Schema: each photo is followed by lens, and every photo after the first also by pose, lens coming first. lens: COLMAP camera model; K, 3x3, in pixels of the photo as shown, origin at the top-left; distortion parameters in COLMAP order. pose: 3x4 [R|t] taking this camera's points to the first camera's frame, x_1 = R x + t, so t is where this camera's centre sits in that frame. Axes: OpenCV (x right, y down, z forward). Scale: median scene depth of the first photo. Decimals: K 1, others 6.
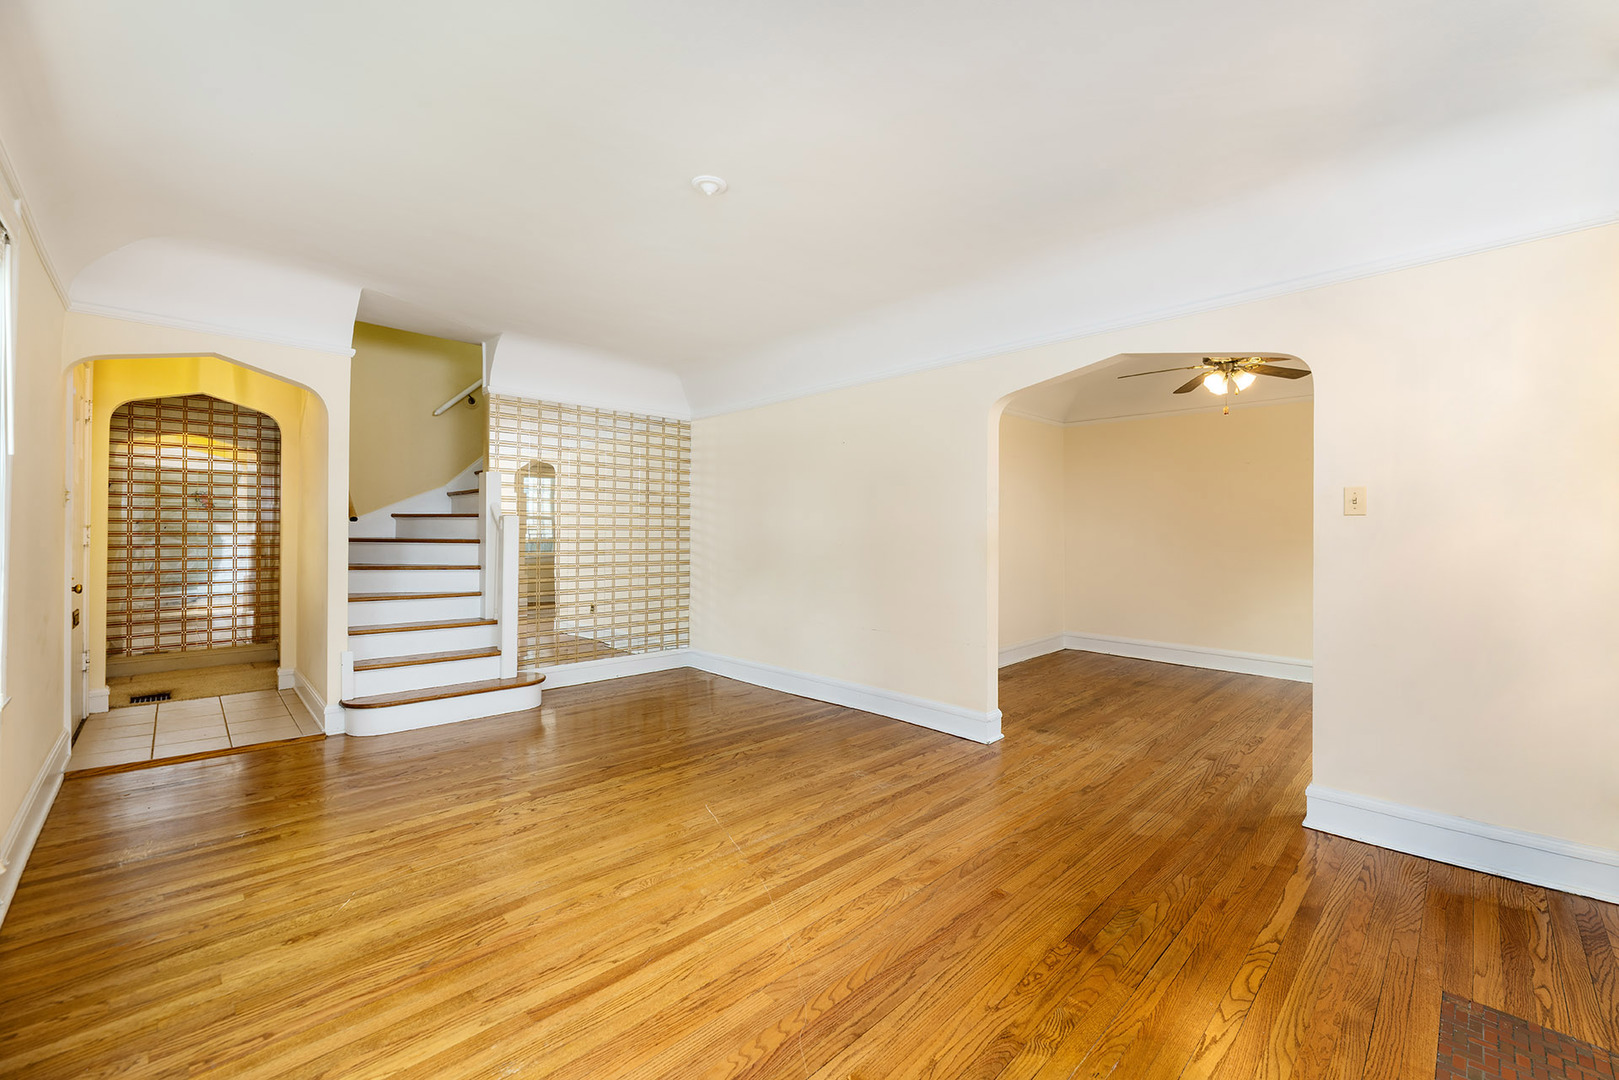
lens RADIAL K [[657.3, 0, 825.8], [0, 657.3, 527.9], [0, 0, 1]] dist [-0.003252, -0.000012]
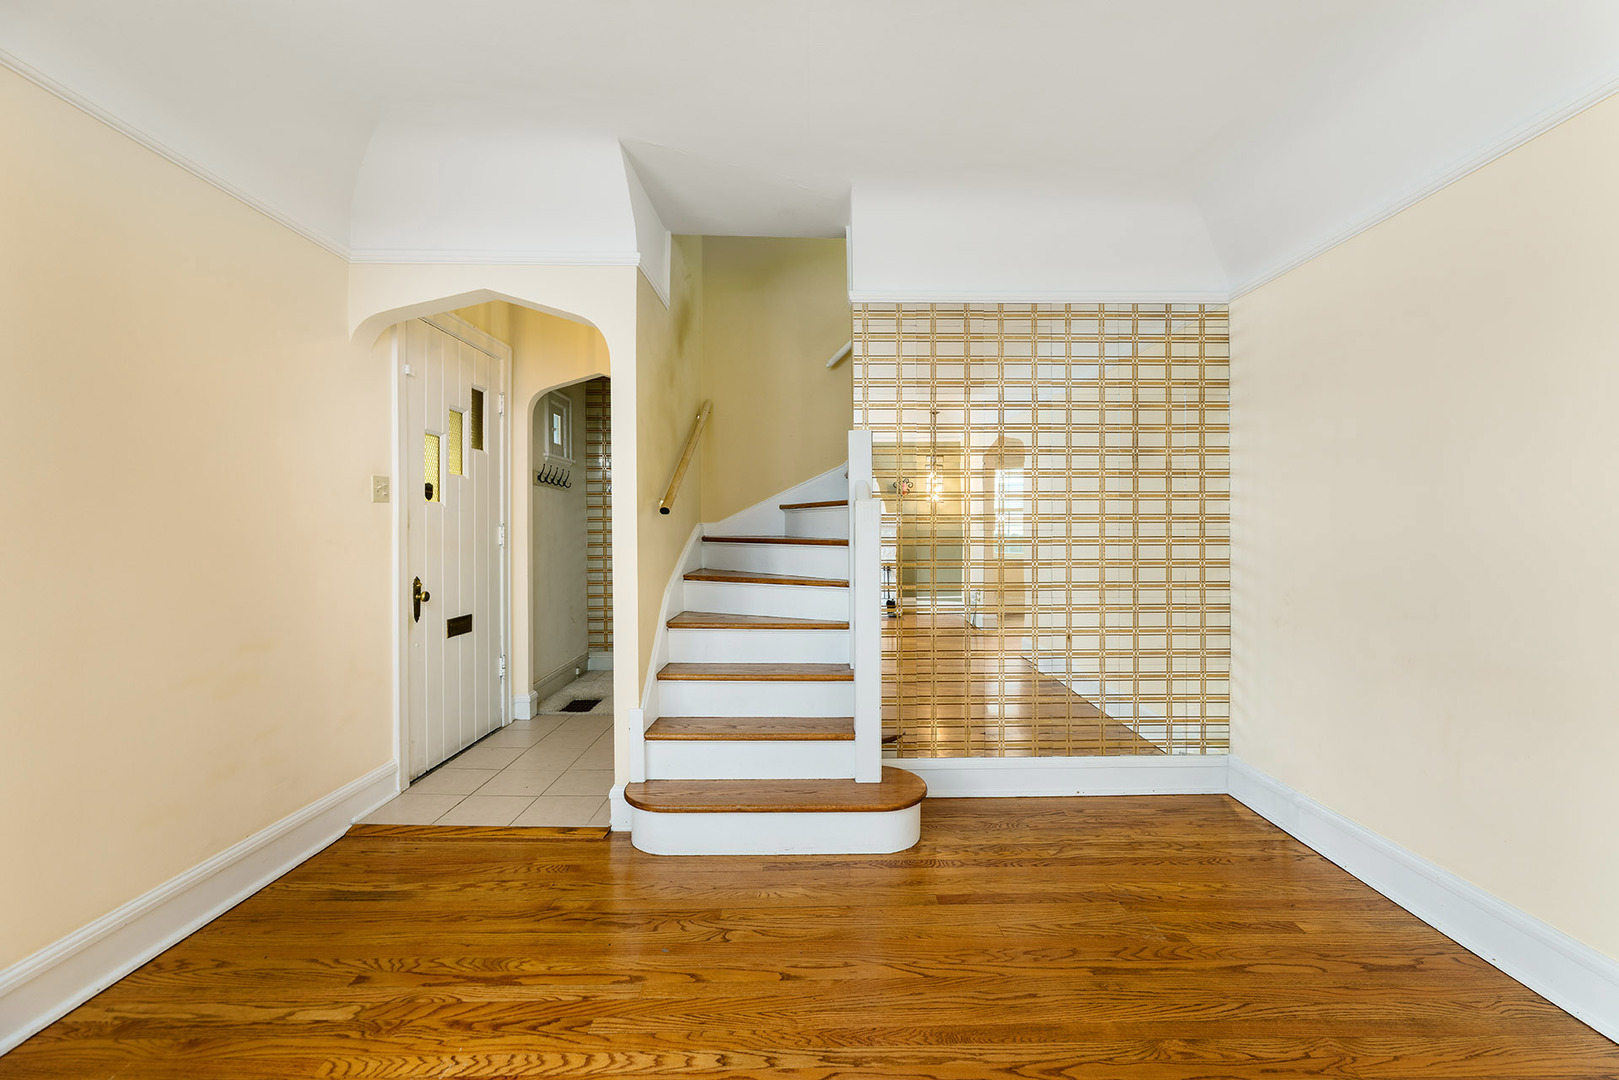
lens RADIAL K [[657.3, 0, 825.8], [0, 657.3, 527.9], [0, 0, 1]] dist [-0.003252, -0.000012]
pose [[0.721872, -0.006955, -0.691991, -0.109570], [0.012537, 0.999917, 0.003028, 0.004085], [0.691913, -0.010861, 0.721900, 0.564142]]
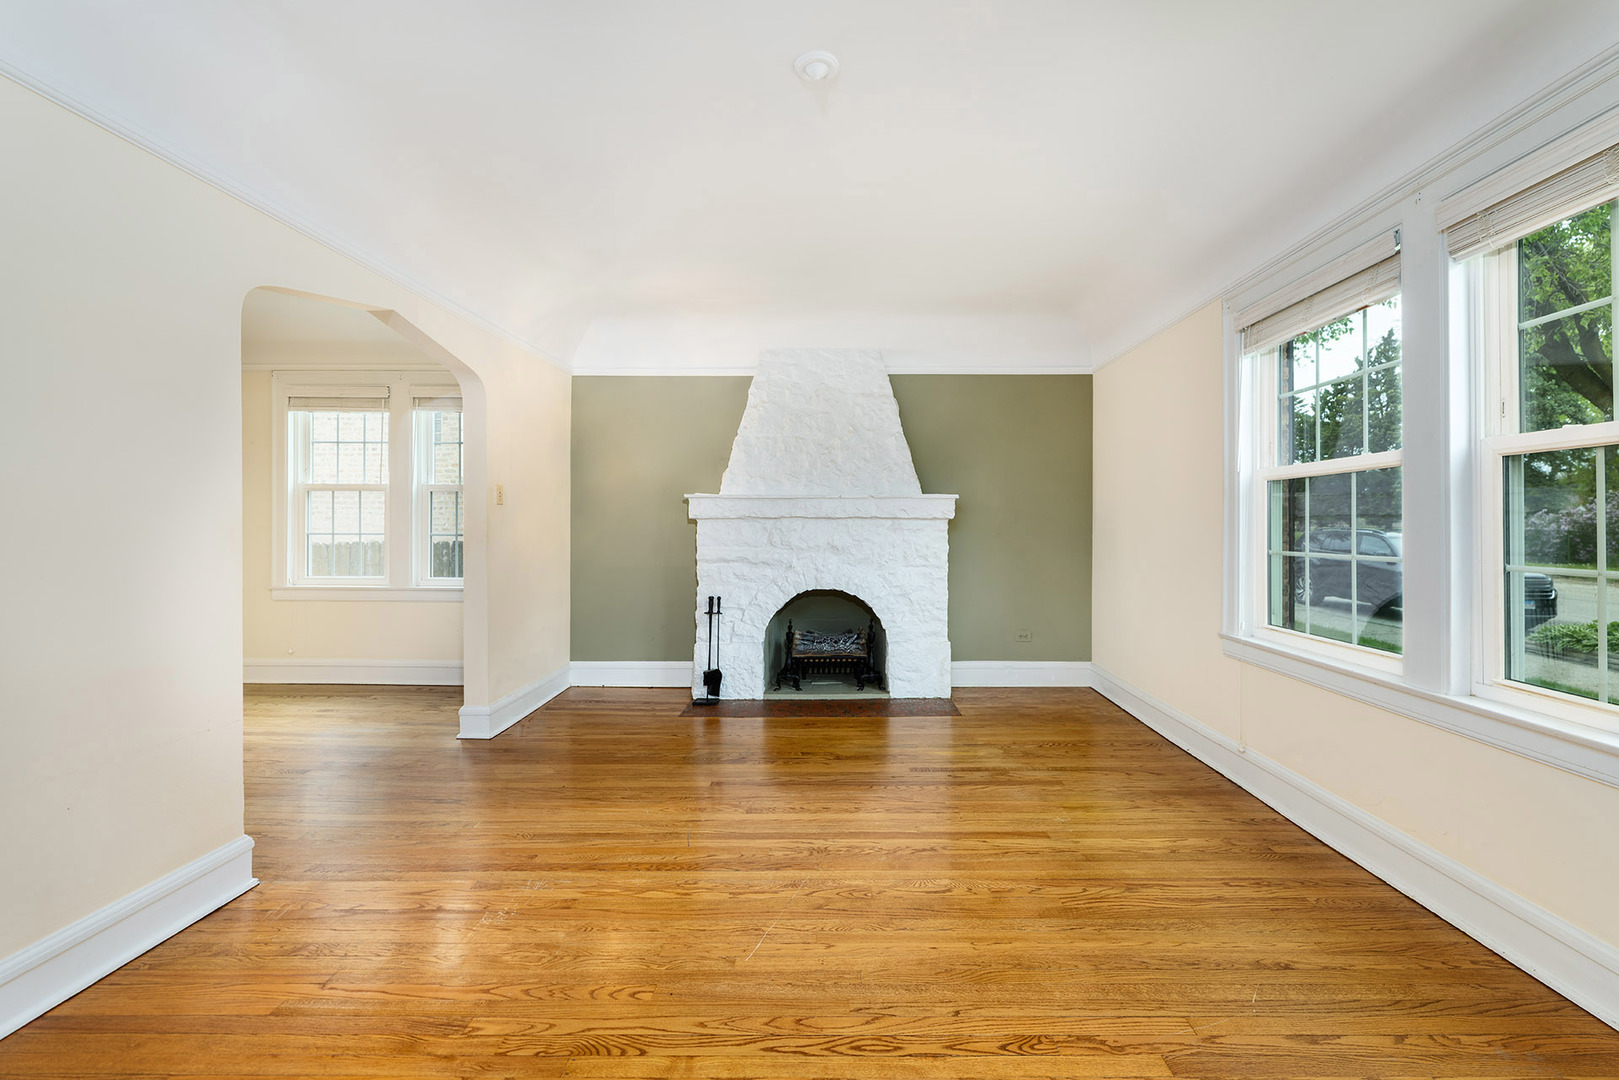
lens RADIAL K [[685.4, 0, 828.0], [0, 685.4, 525.3], [0, 0, 1]] dist [-0.002486, -0.000733]
pose [[-0.695024, -0.009670, 0.718921, -0.436615], [-0.009495, 0.999946, 0.004270, 0.007421], [-0.718924, -0.003858, -0.695078, 0.877728]]
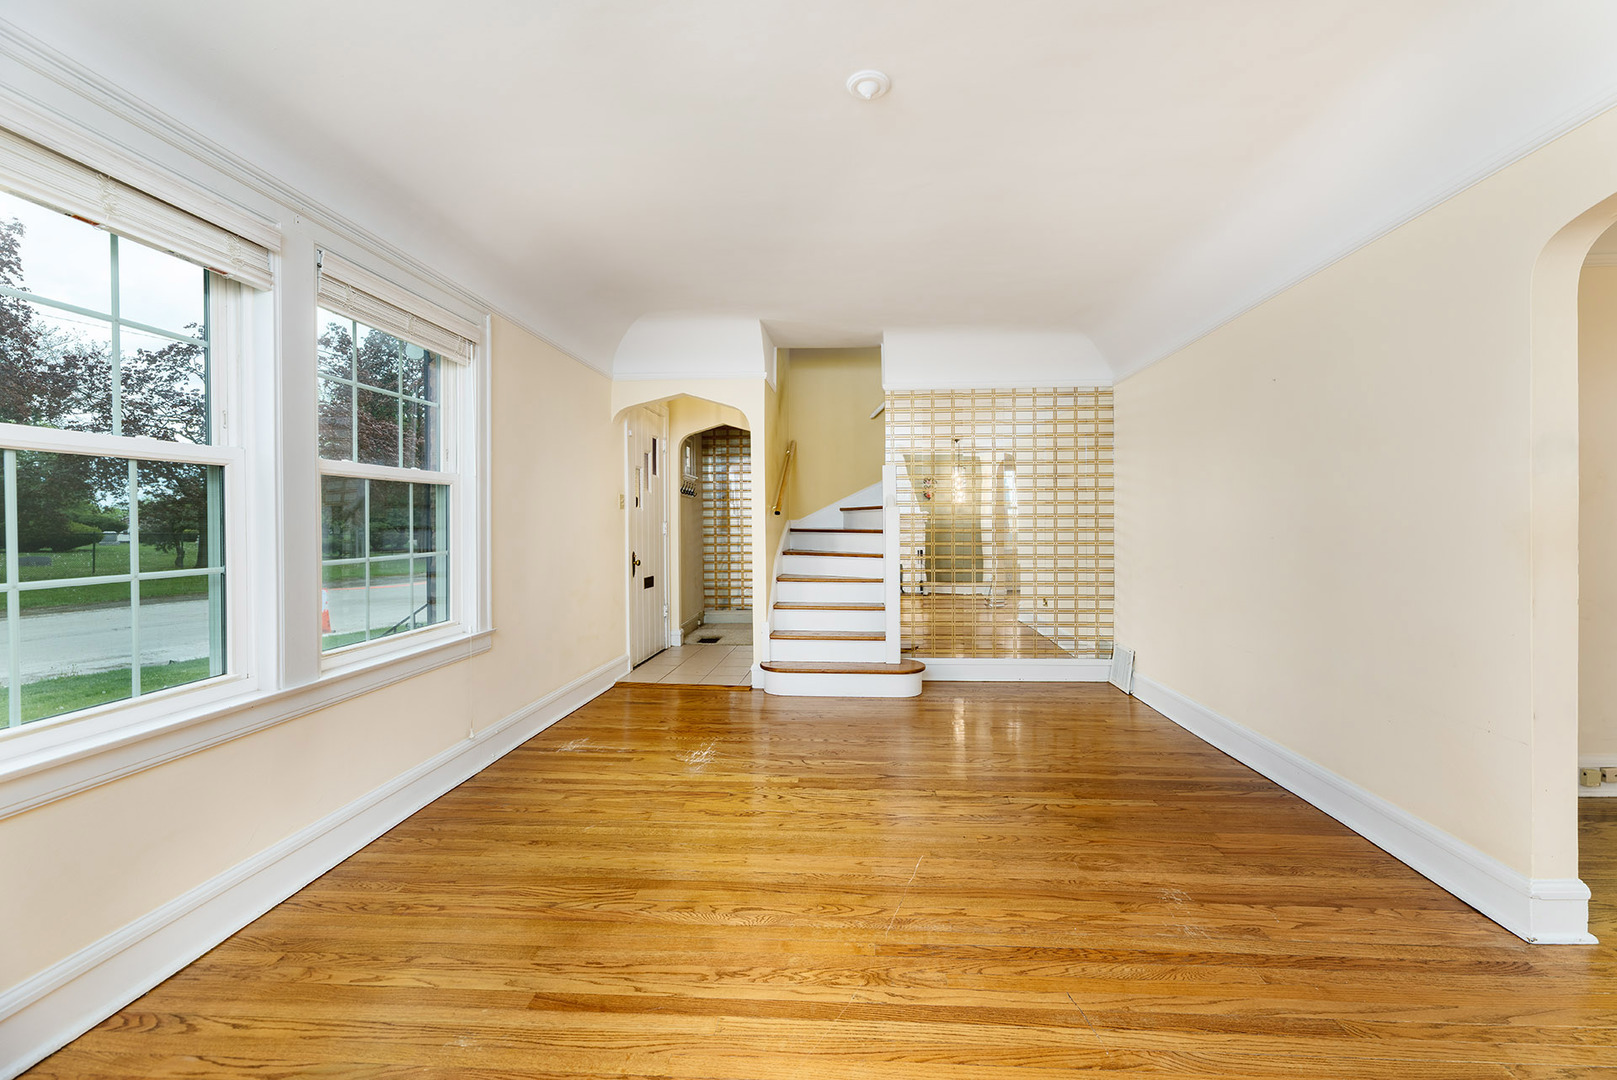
lens RADIAL K [[653.2, 0, 826.9], [0, 653.2, 526.4], [0, 0, 1]] dist [-0.002400, -0.000107]
pose [[0.670122, -0.006396, -0.742224, 0.213760], [0.014968, 0.999876, 0.004897, 0.006077], [0.742100, -0.014392, 0.670134, 0.238520]]
